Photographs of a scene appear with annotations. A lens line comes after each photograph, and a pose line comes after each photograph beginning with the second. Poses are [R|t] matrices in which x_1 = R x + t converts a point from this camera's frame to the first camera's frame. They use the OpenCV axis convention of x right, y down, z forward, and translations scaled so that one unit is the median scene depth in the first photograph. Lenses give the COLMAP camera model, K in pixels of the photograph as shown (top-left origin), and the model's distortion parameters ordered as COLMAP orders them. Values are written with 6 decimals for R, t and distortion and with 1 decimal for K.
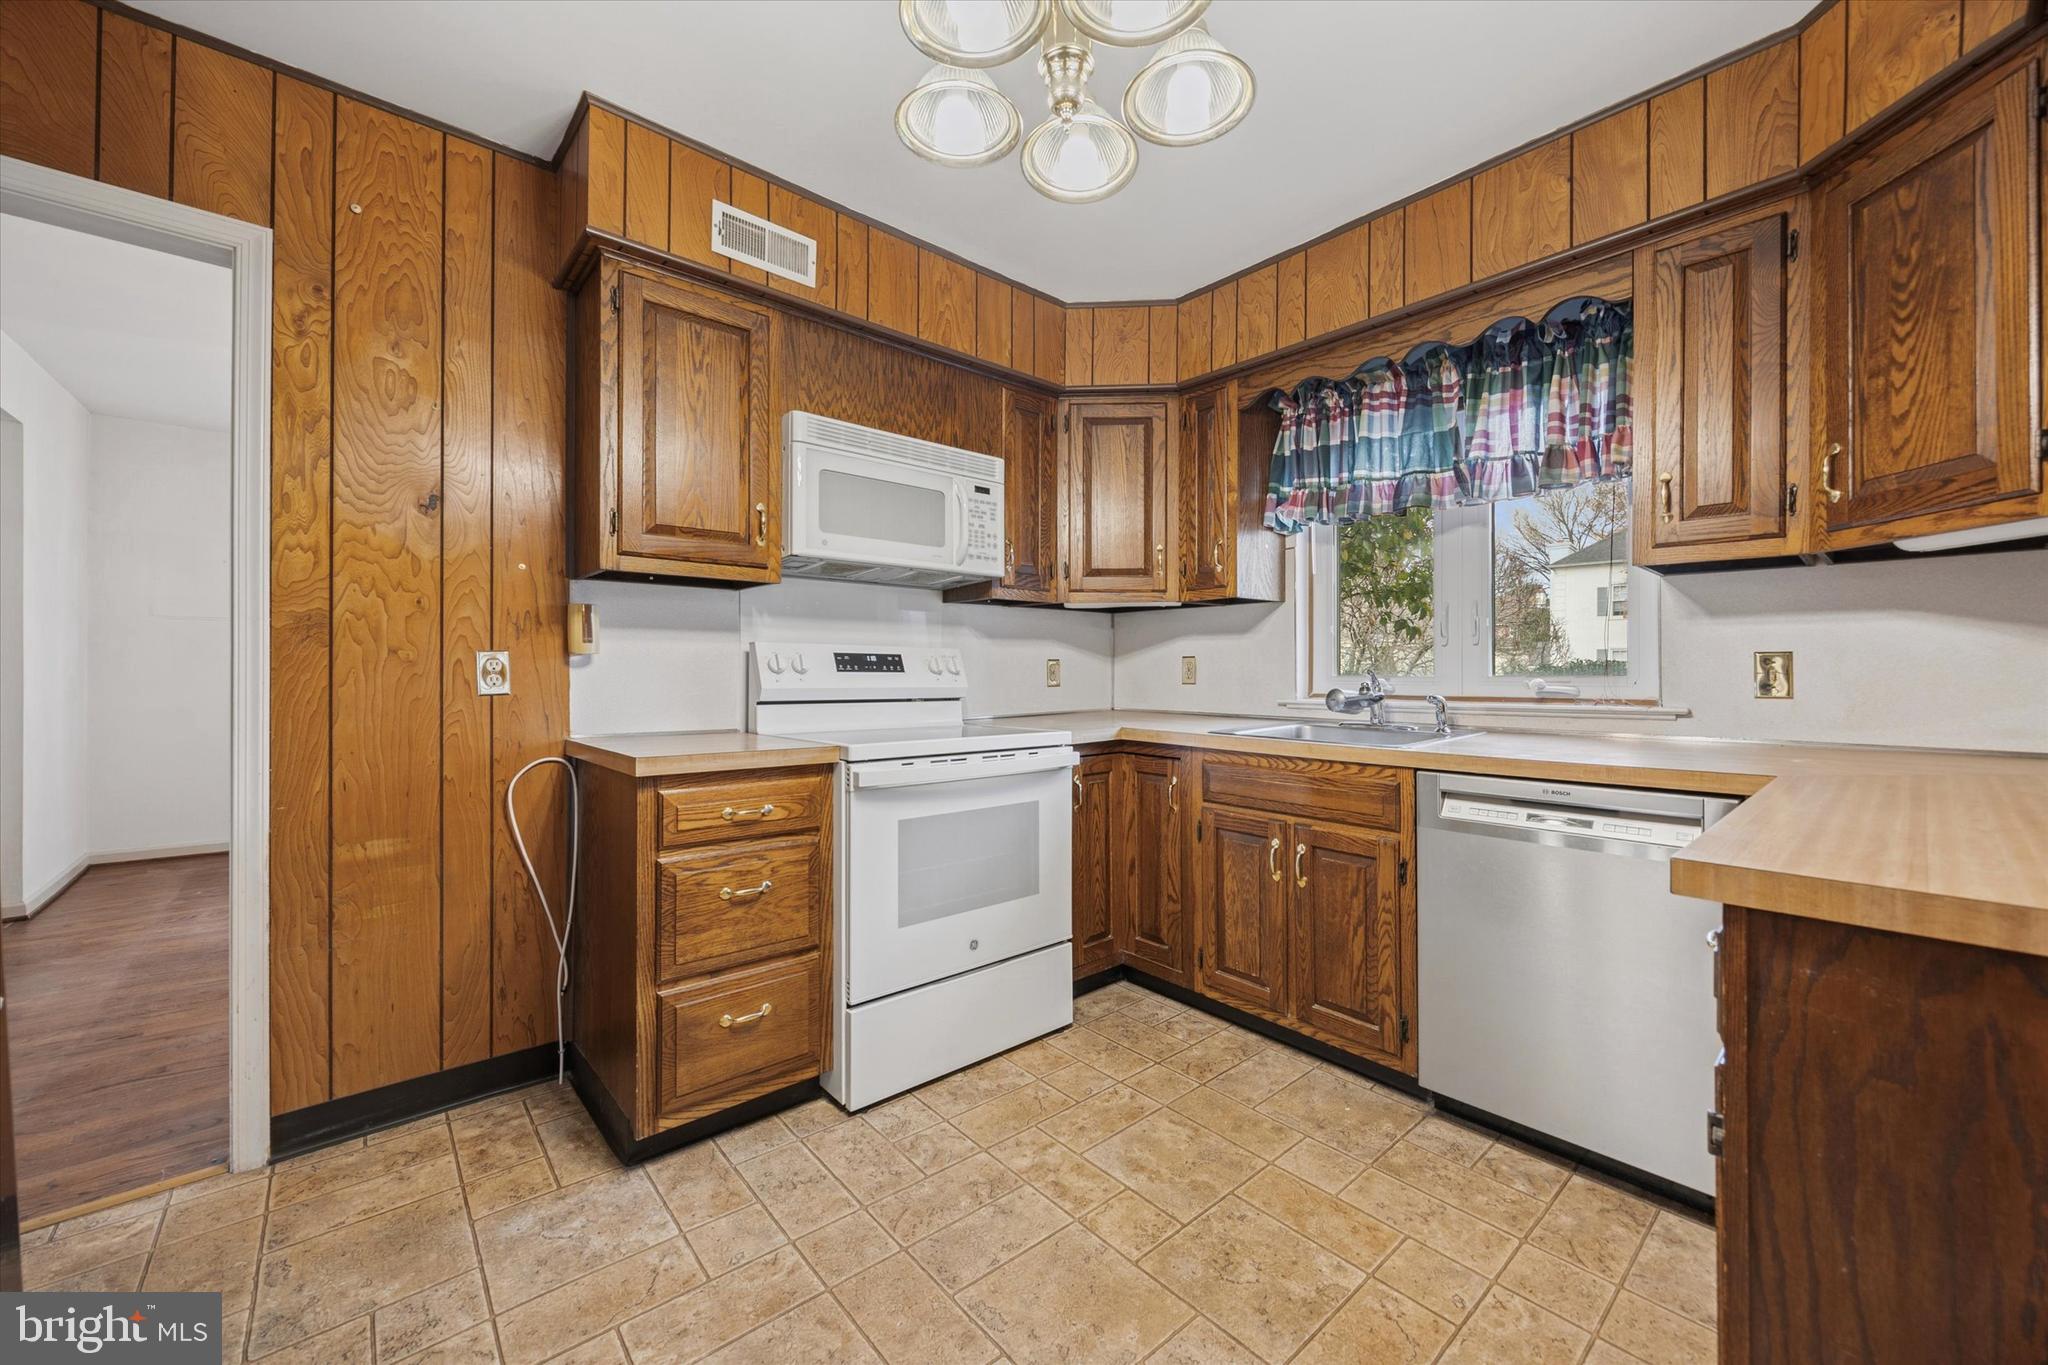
lens RADIAL K [[792.3, 0, 1037.4], [0, 792.3, 669.1], [0, 0, 1]] dist [-0.001862, 0.000113]
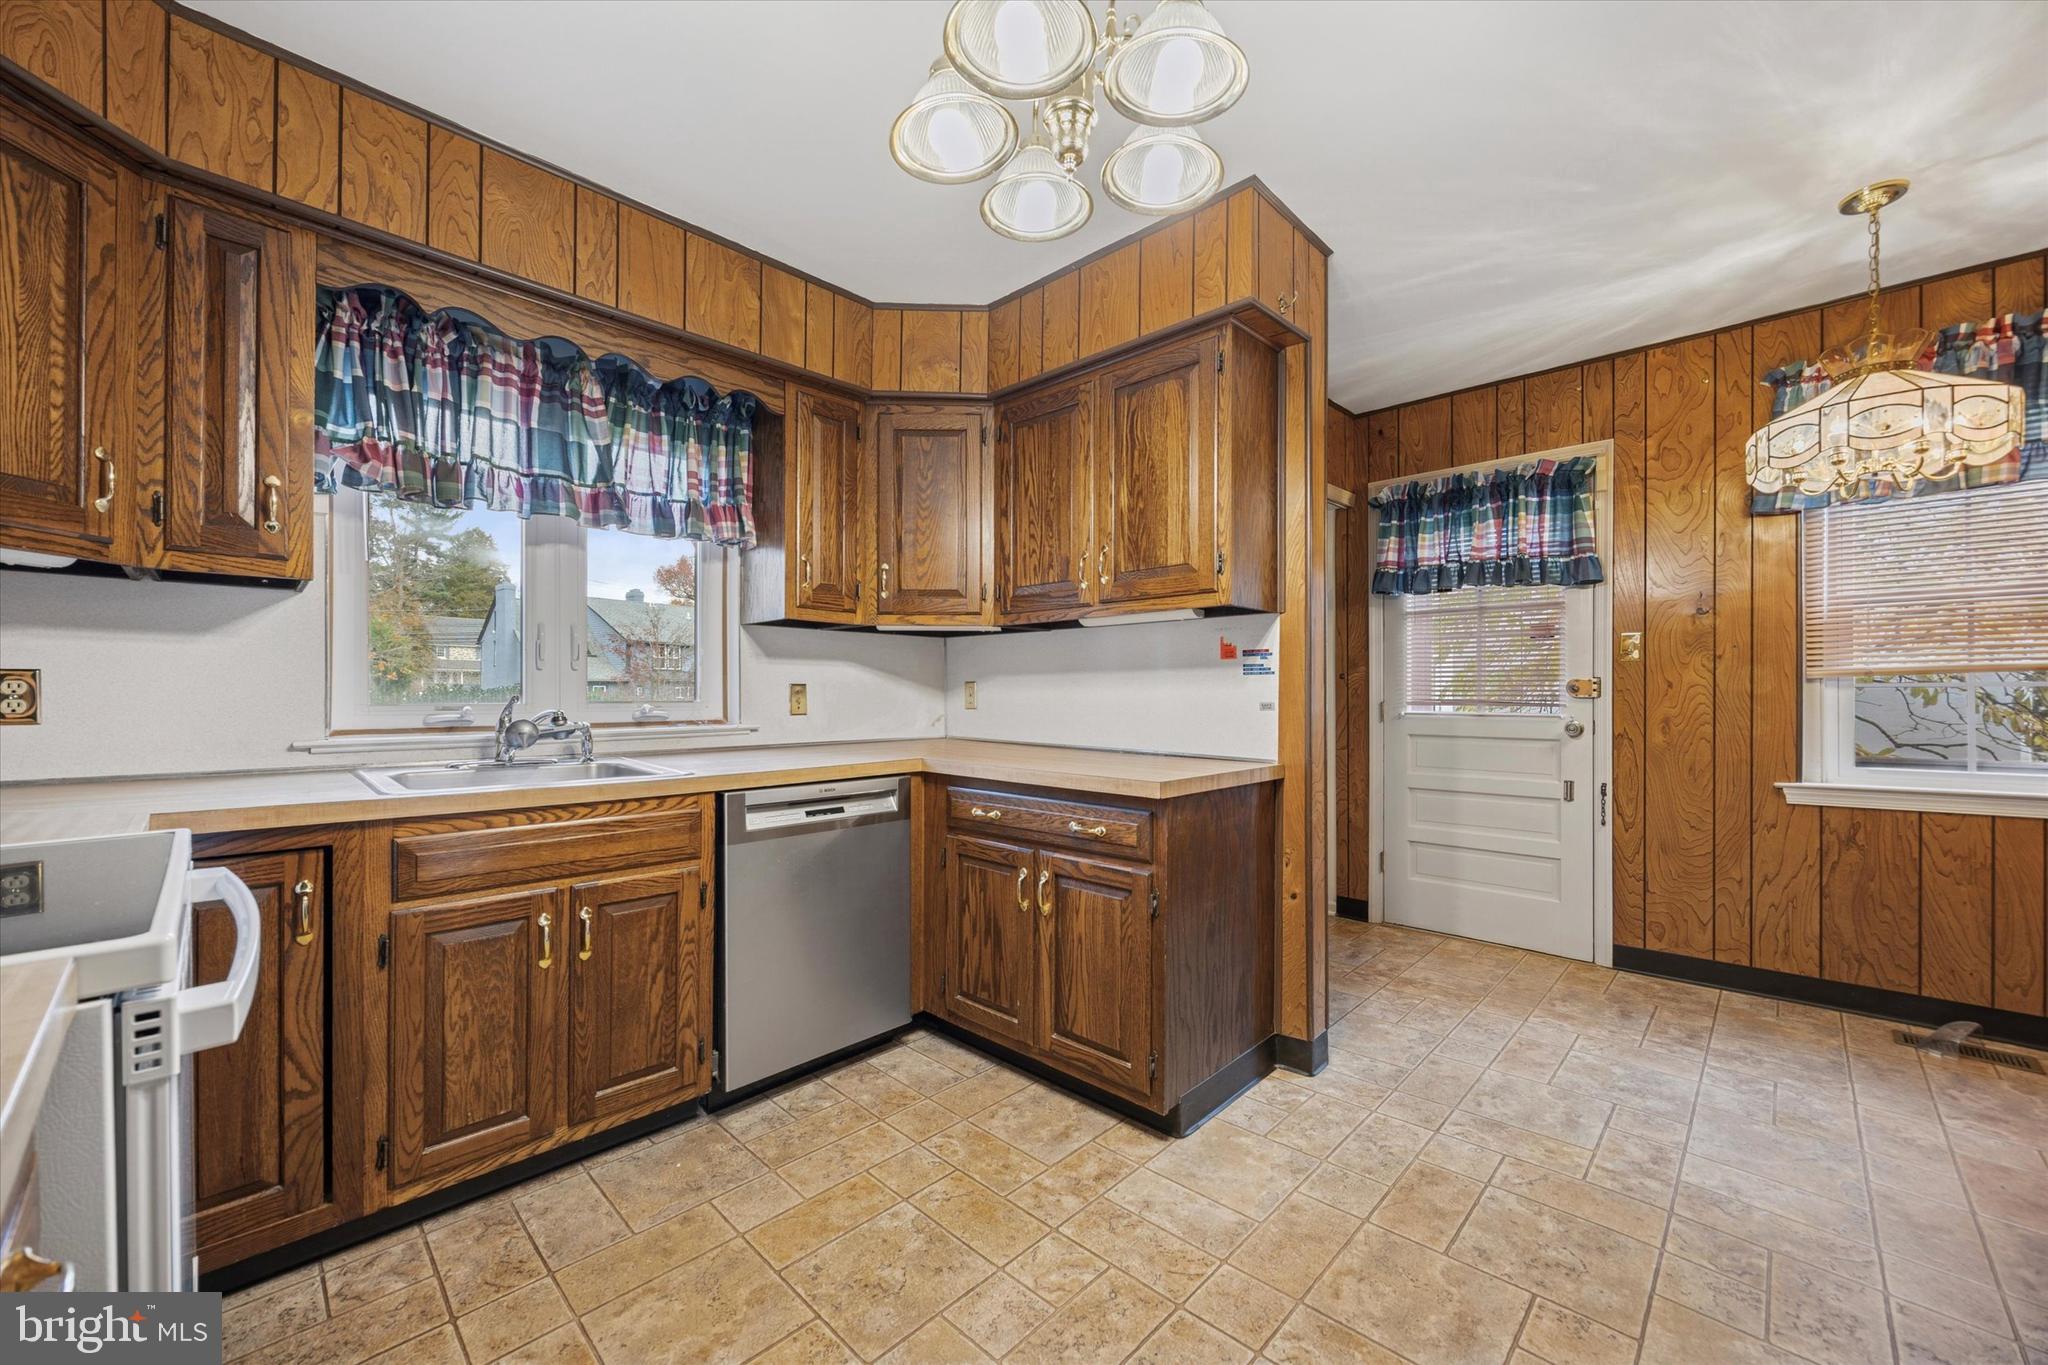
lens RADIAL K [[792.3, 0, 1037.0], [0, 792.3, 693.7], [0, 0, 1]] dist [-0.001862, 0.000113]
pose [[-0.093851, 0.001734, 0.995585, -0.547745], [-0.000624, 0.999998, -0.001801, -0.000269], [-0.995586, -0.000790, -0.093850, 0.628840]]
